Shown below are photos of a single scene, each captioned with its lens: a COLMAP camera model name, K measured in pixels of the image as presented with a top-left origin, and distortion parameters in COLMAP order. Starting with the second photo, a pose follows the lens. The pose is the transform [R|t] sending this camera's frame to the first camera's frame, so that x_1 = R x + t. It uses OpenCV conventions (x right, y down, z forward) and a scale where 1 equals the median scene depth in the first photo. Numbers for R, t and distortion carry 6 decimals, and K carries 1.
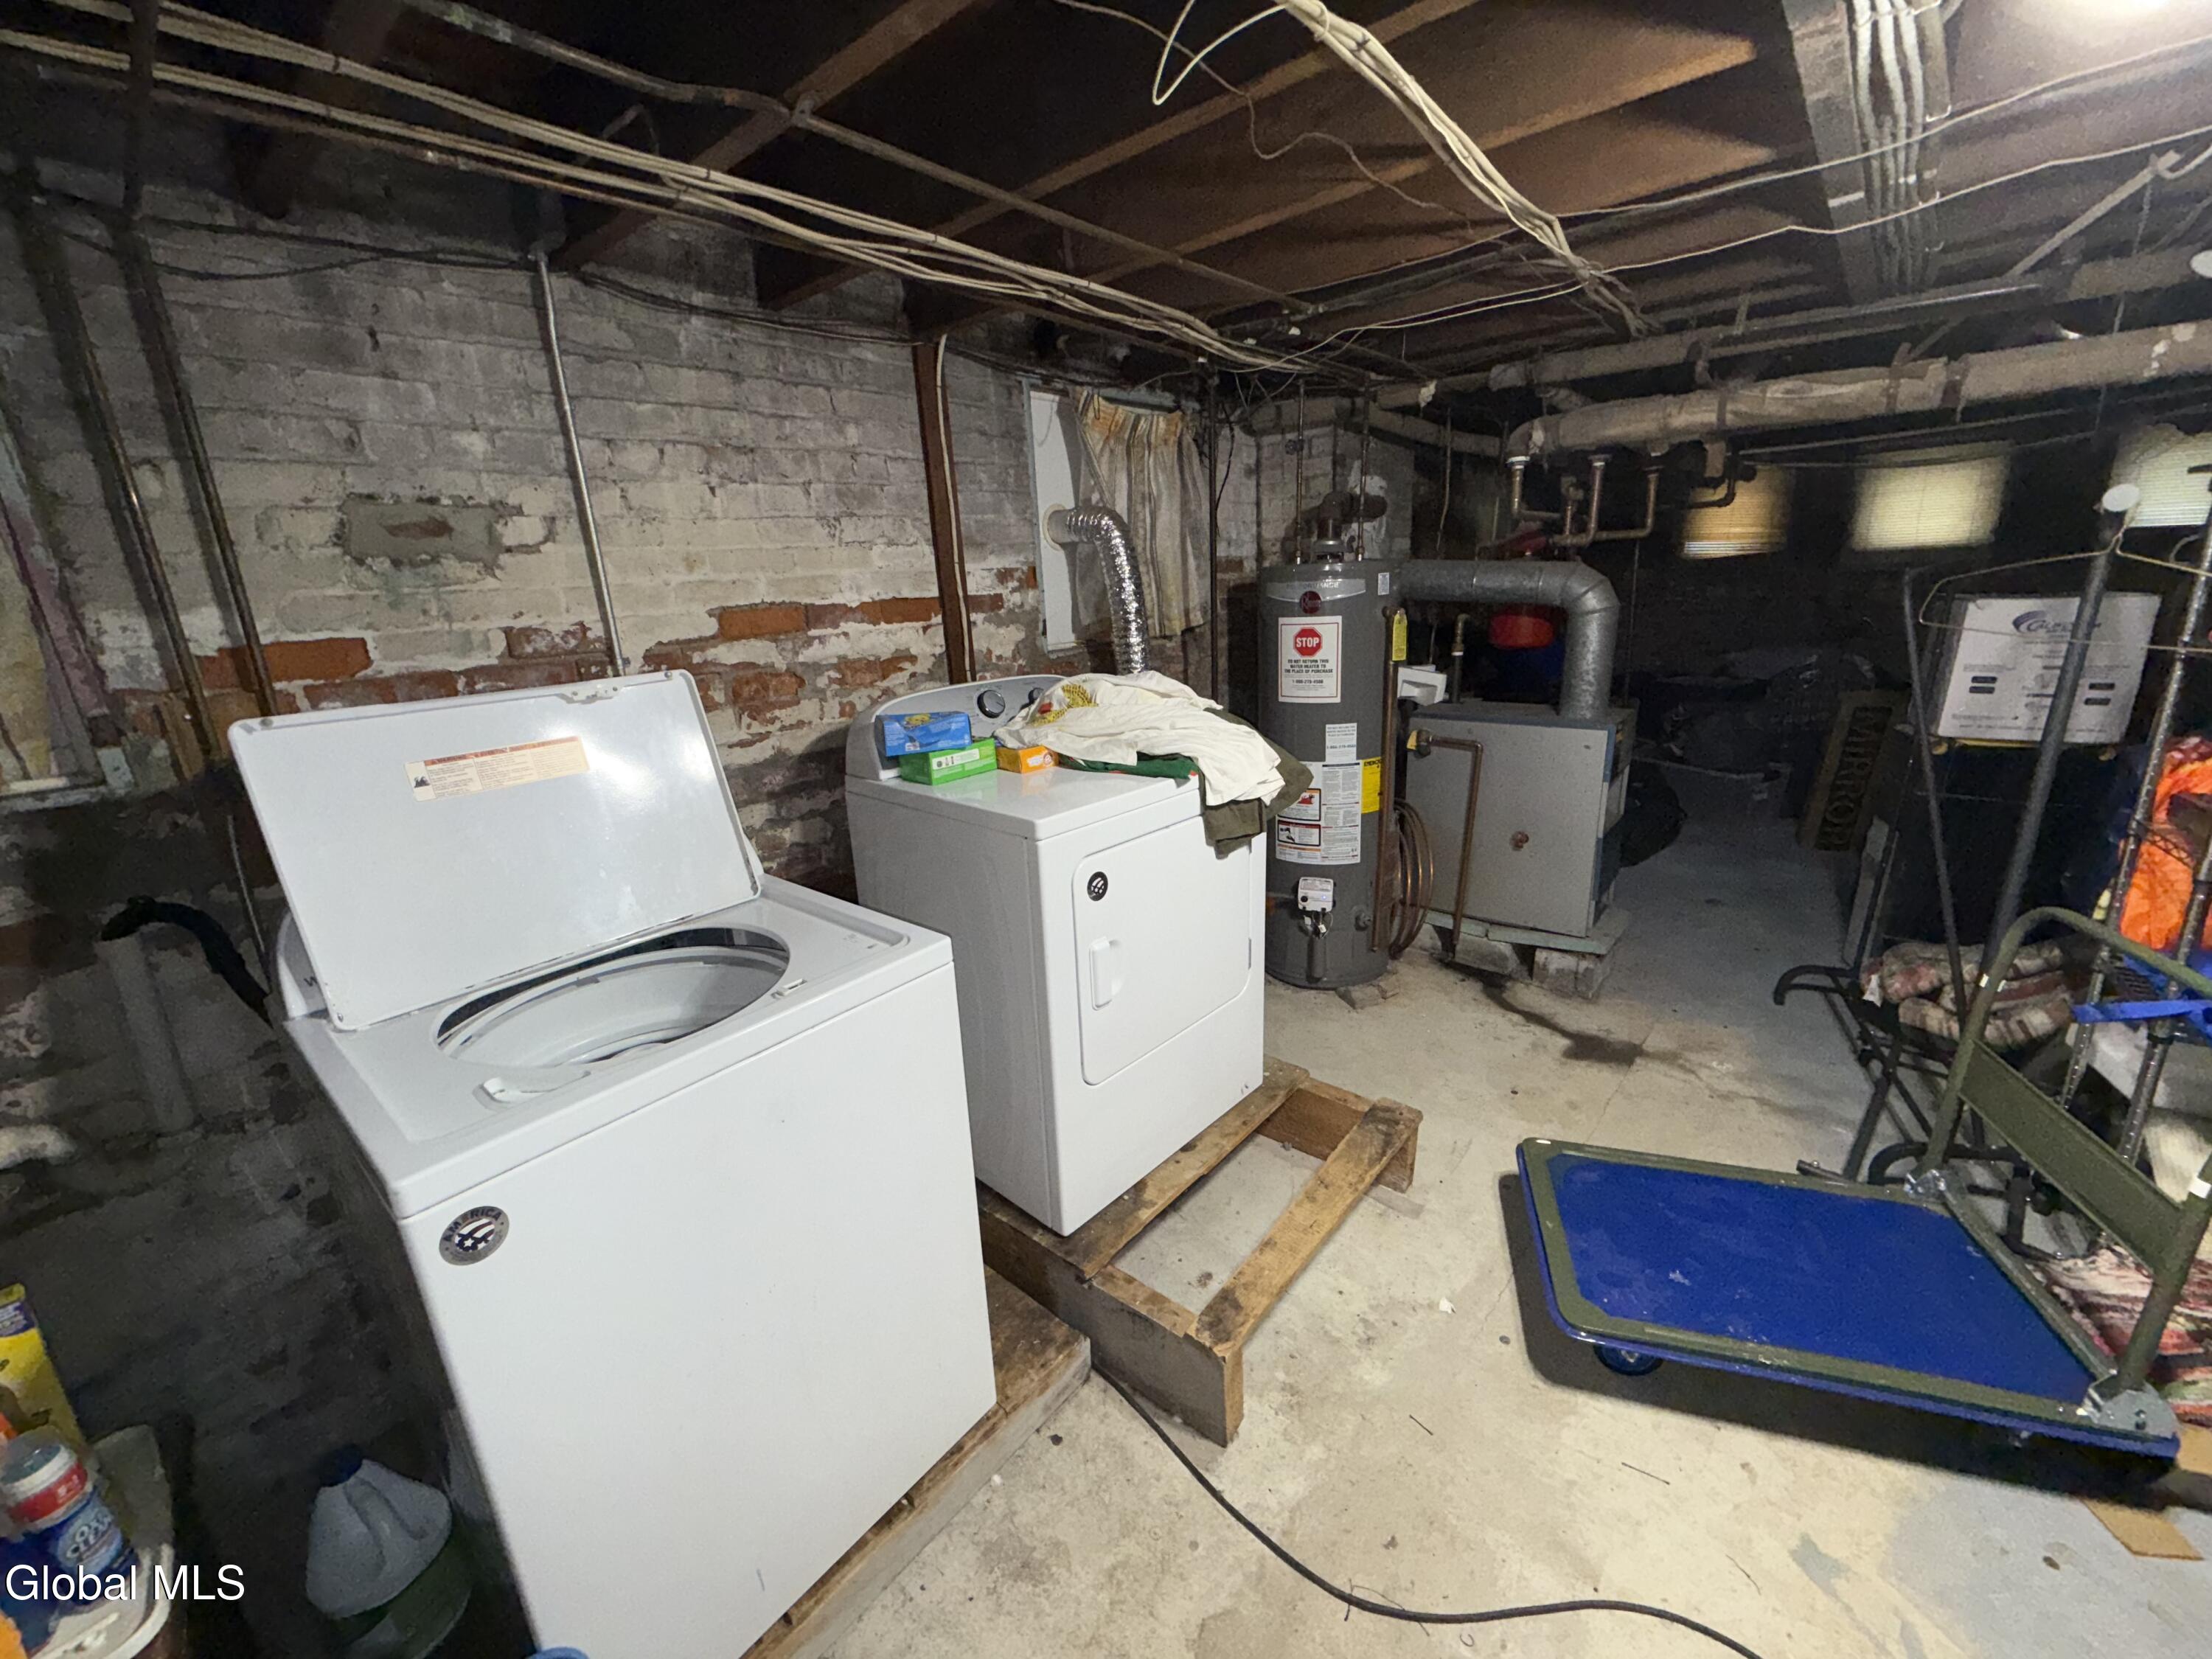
lens RADIAL K [[873.4, 0, 1106.0], [0, 873.4, 829.5], [0, 0, 1]] dist [-0.000477, -0.000372]
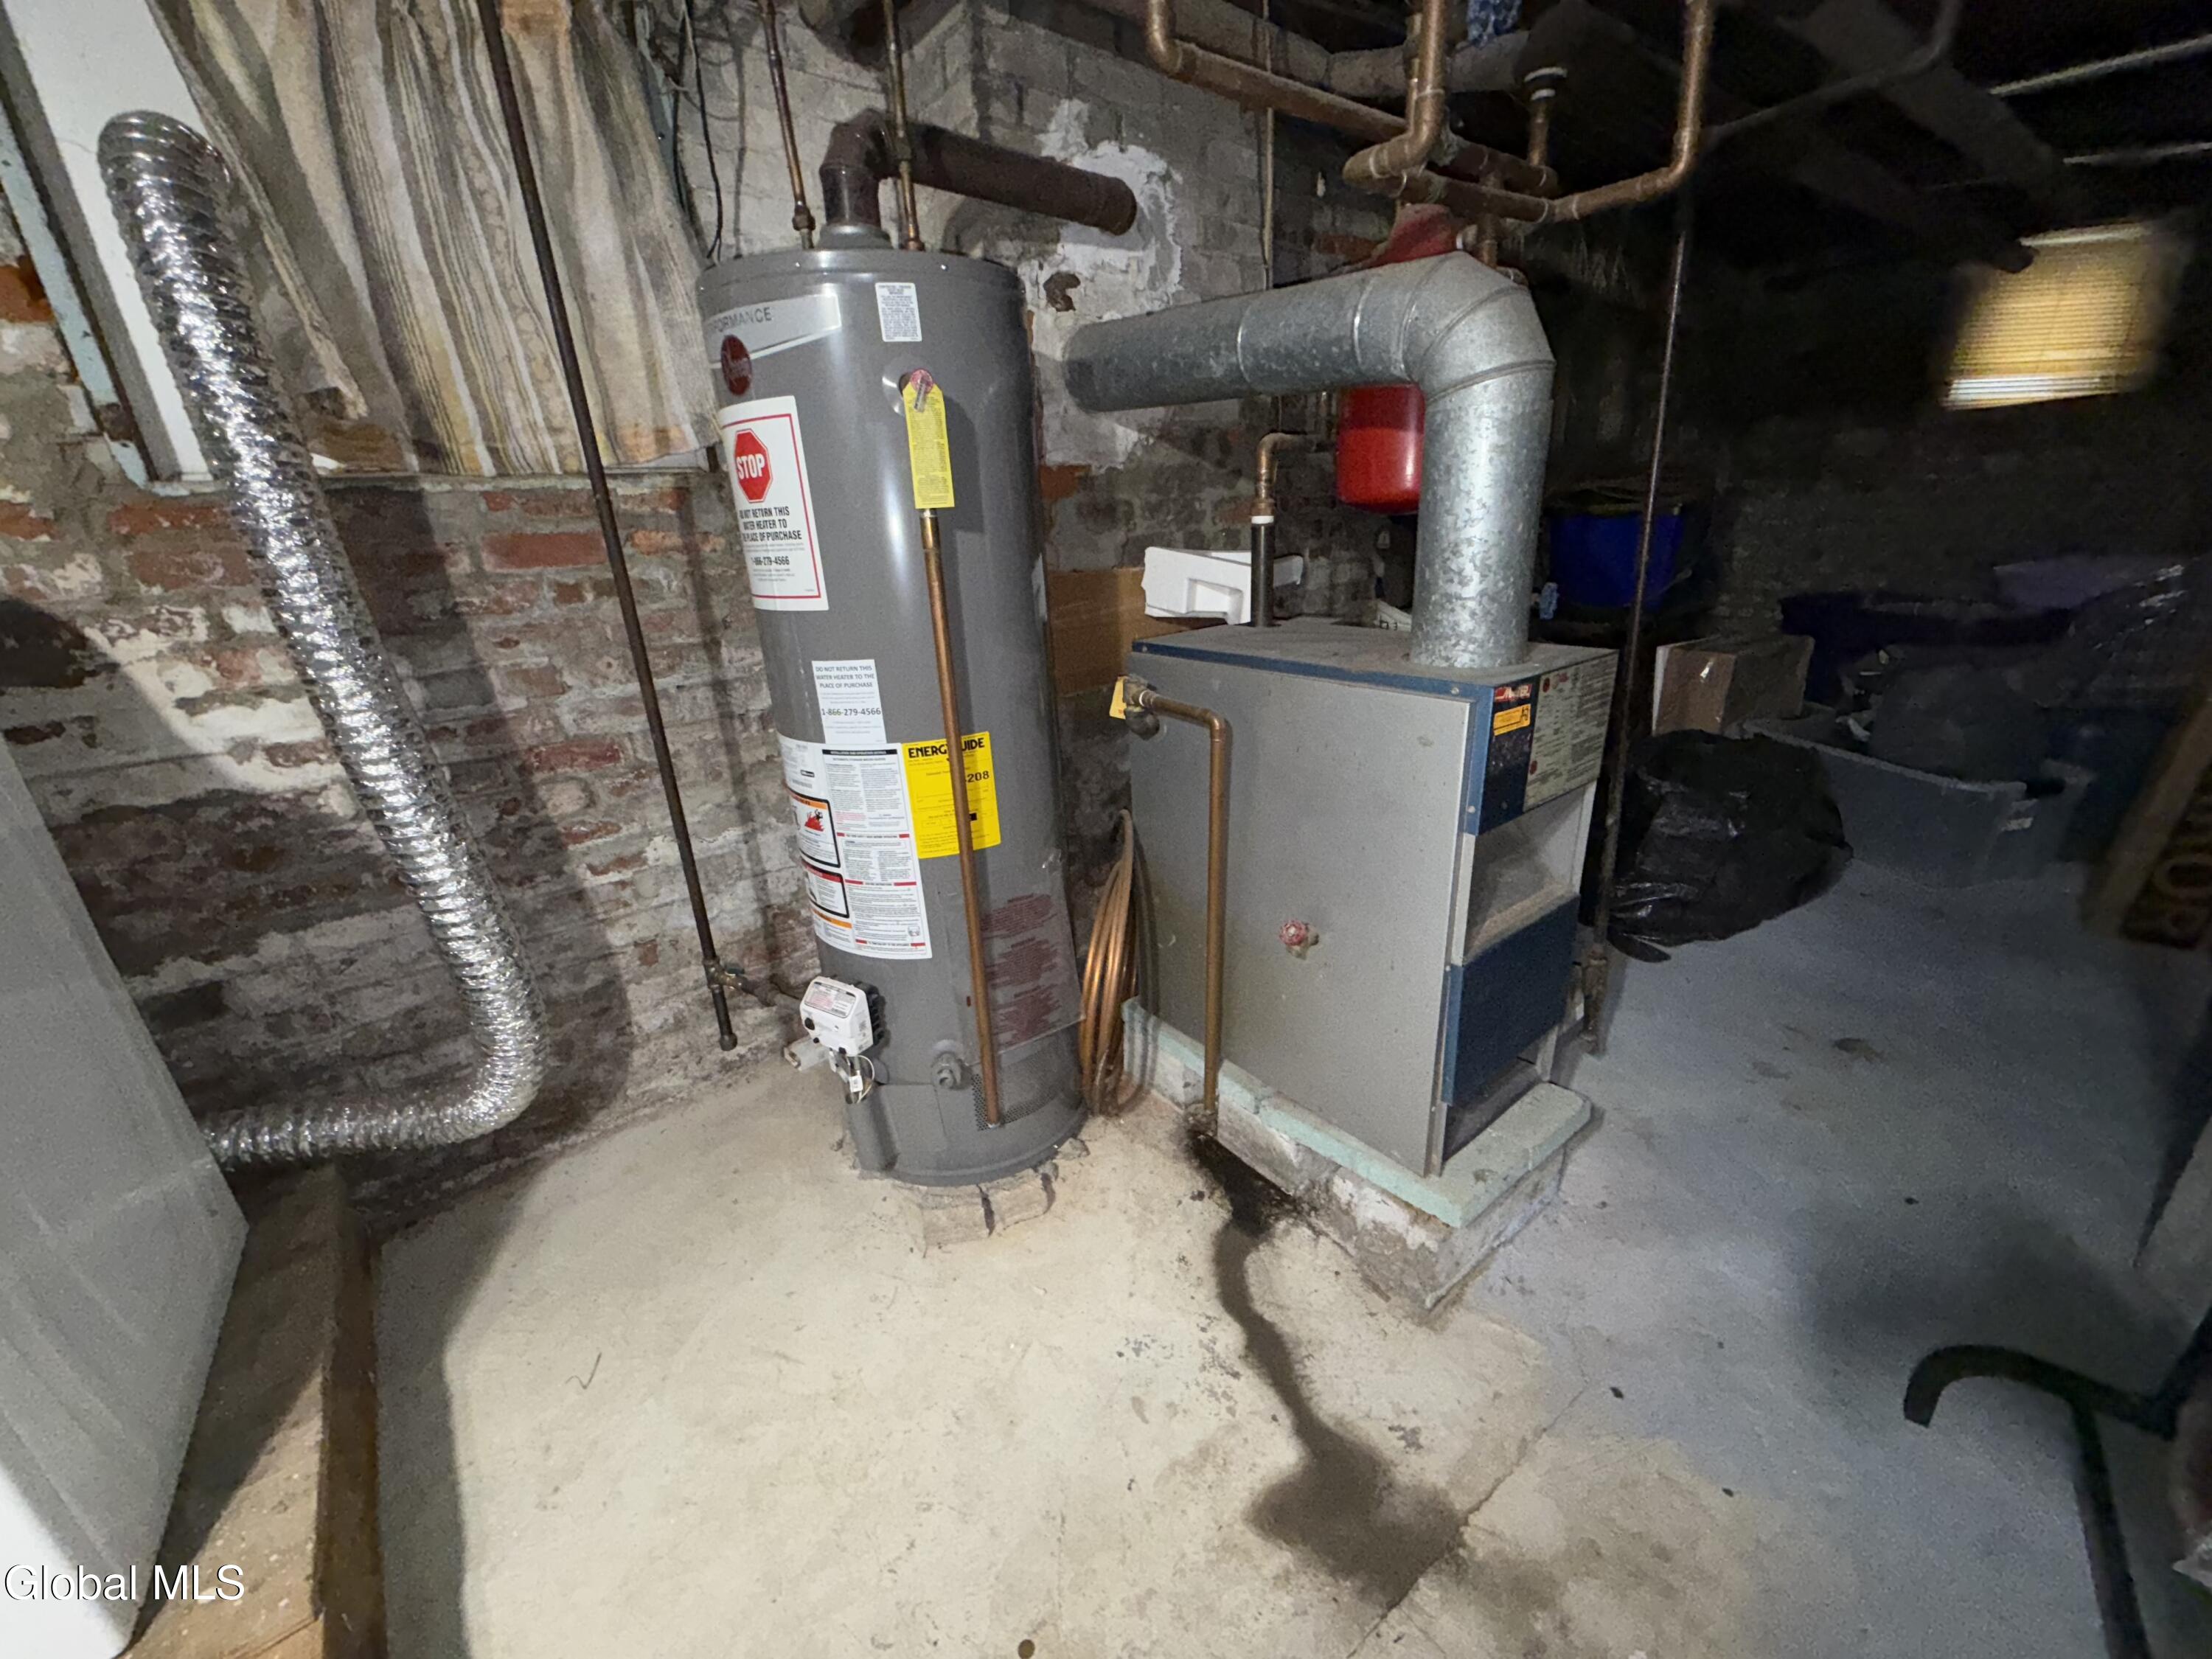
lens RADIAL K [[873.4, 0, 1106.0], [0, 873.4, 829.5], [0, 0, 1]] dist [-0.000477, -0.000372]
pose [[0.979257, 0.069033, -0.190499, 0.473489], [-0.054144, 0.995136, 0.082292, -0.076458], [0.195254, -0.070270, 0.978232, 0.567781]]
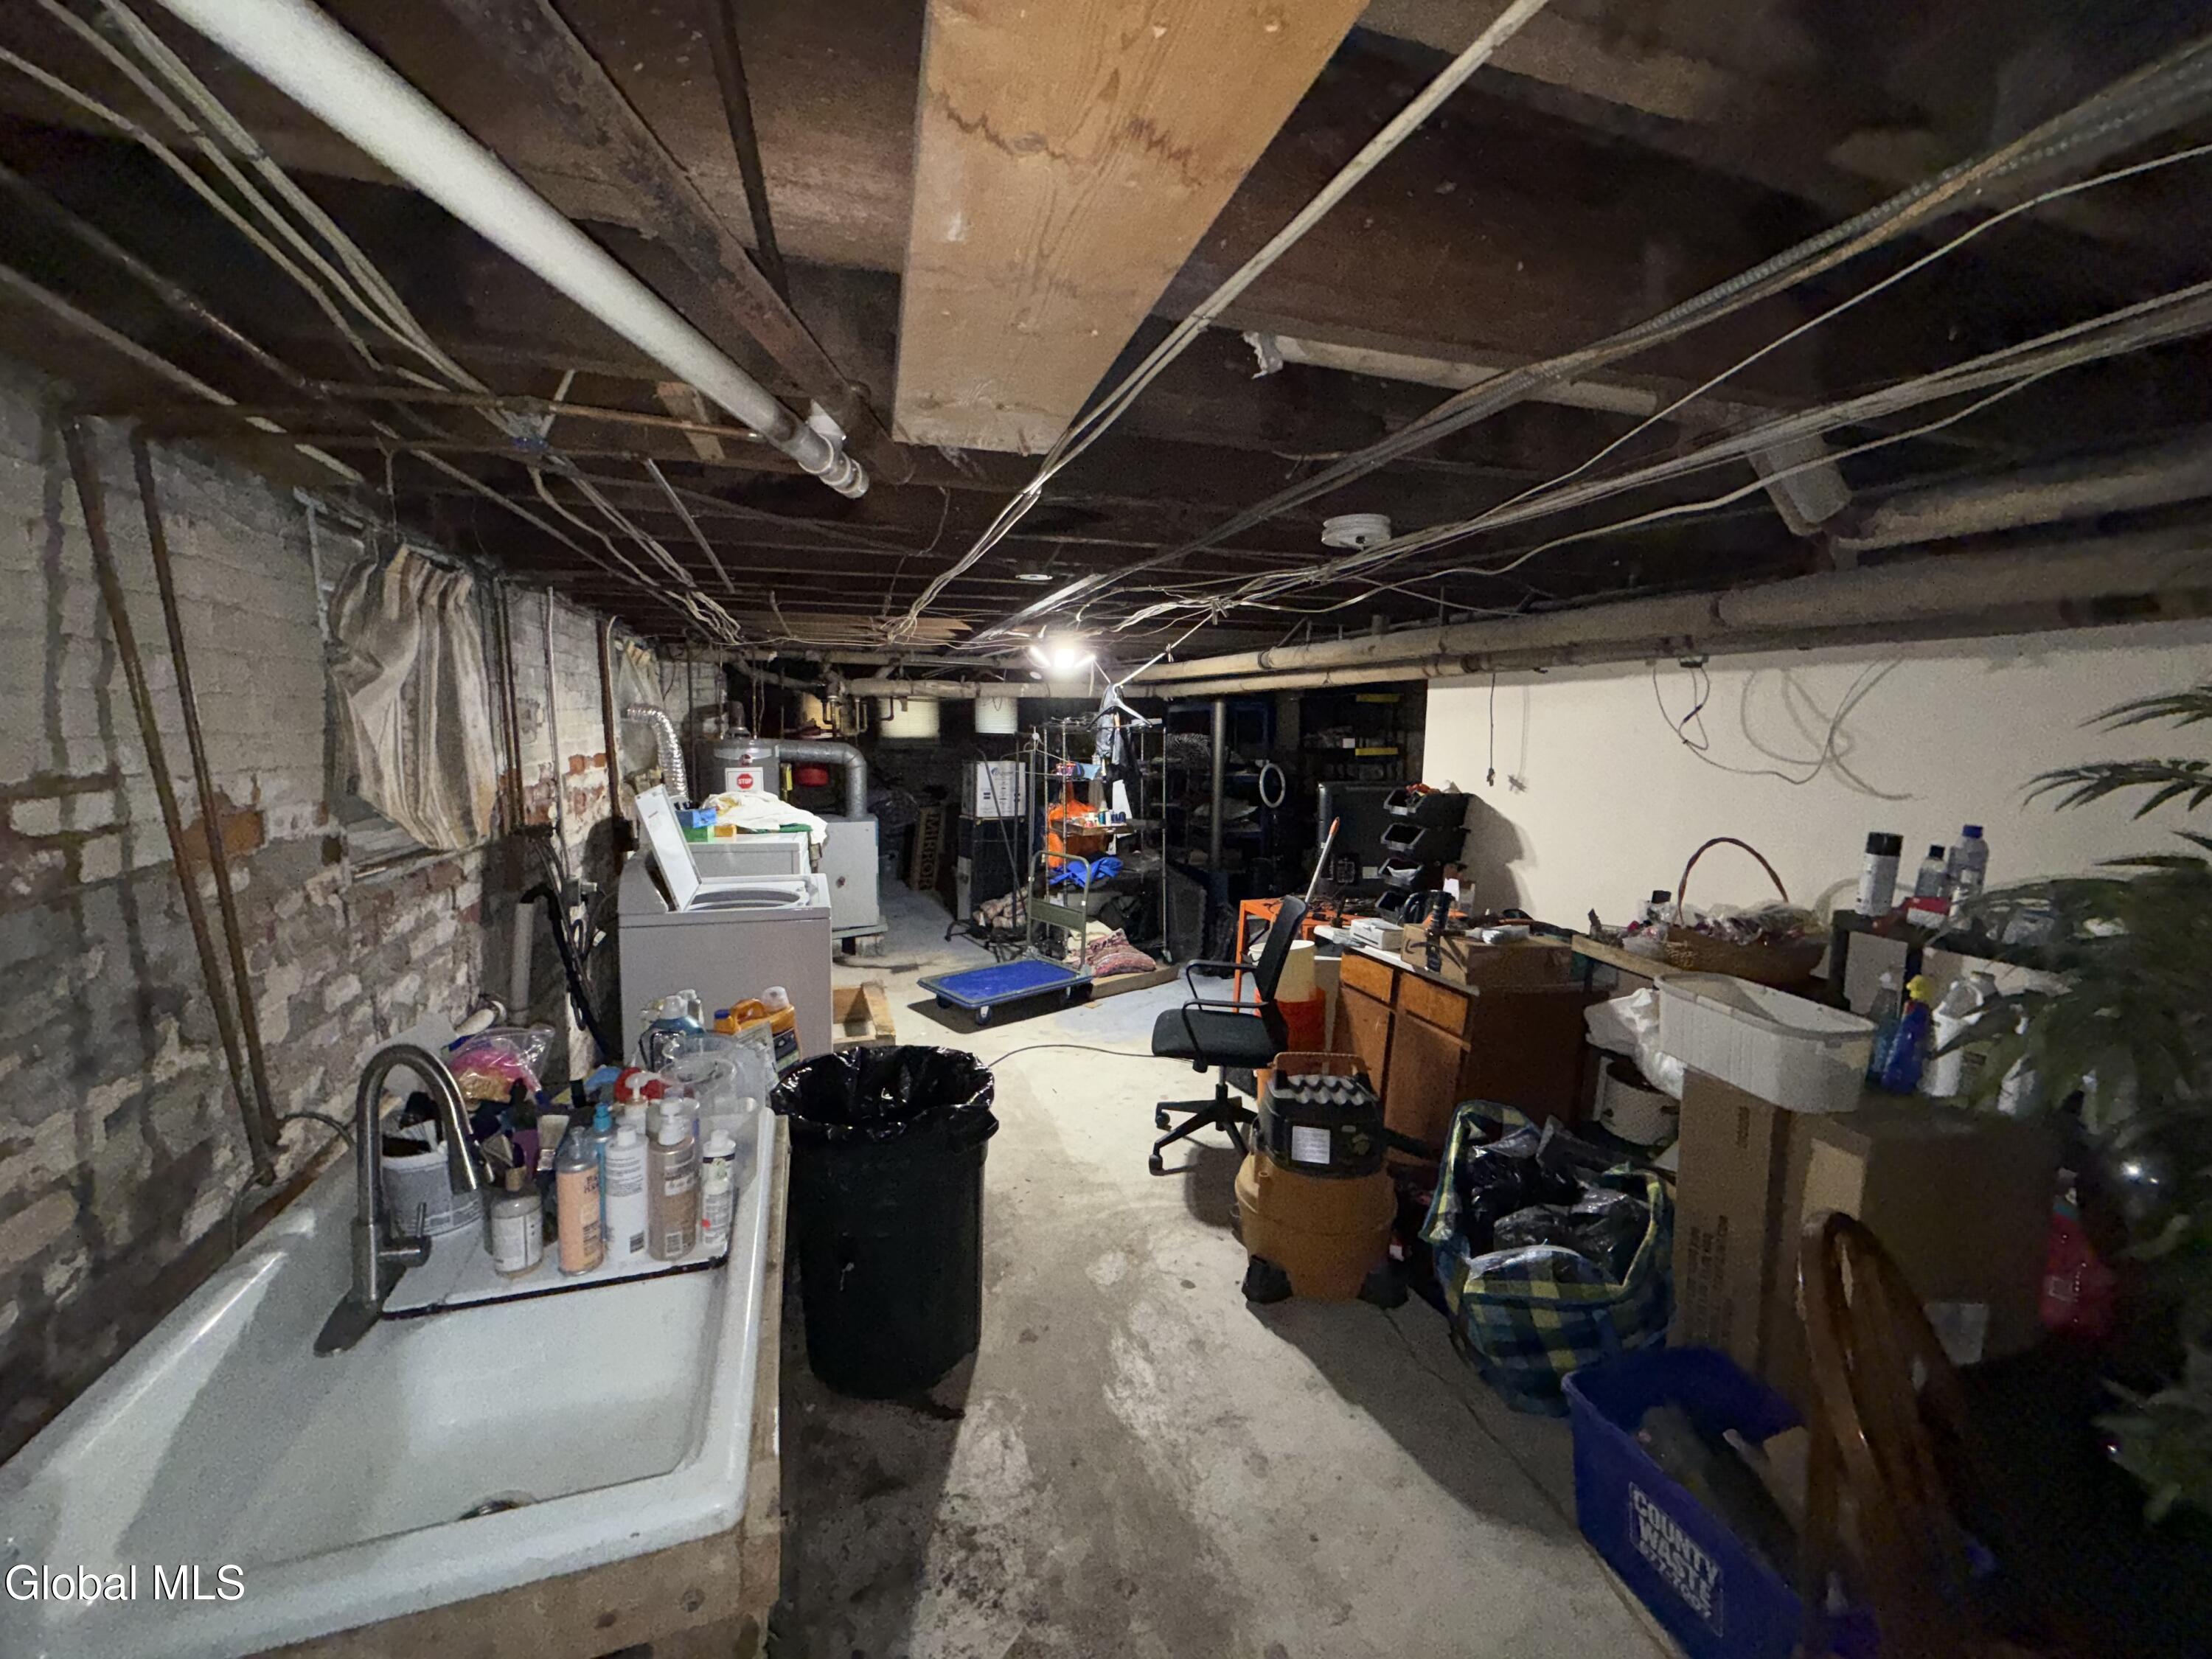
lens RADIAL K [[873.4, 0, 1106.0], [0, 873.4, 829.5], [0, 0, 1]] dist [-0.000477, -0.000372]
pose [[0.518954, -0.049425, 0.853372, -0.895220], [0.203130, 0.976860, -0.066951, 0.152785], [-0.830316, 0.208090, 0.516986, -0.527959]]
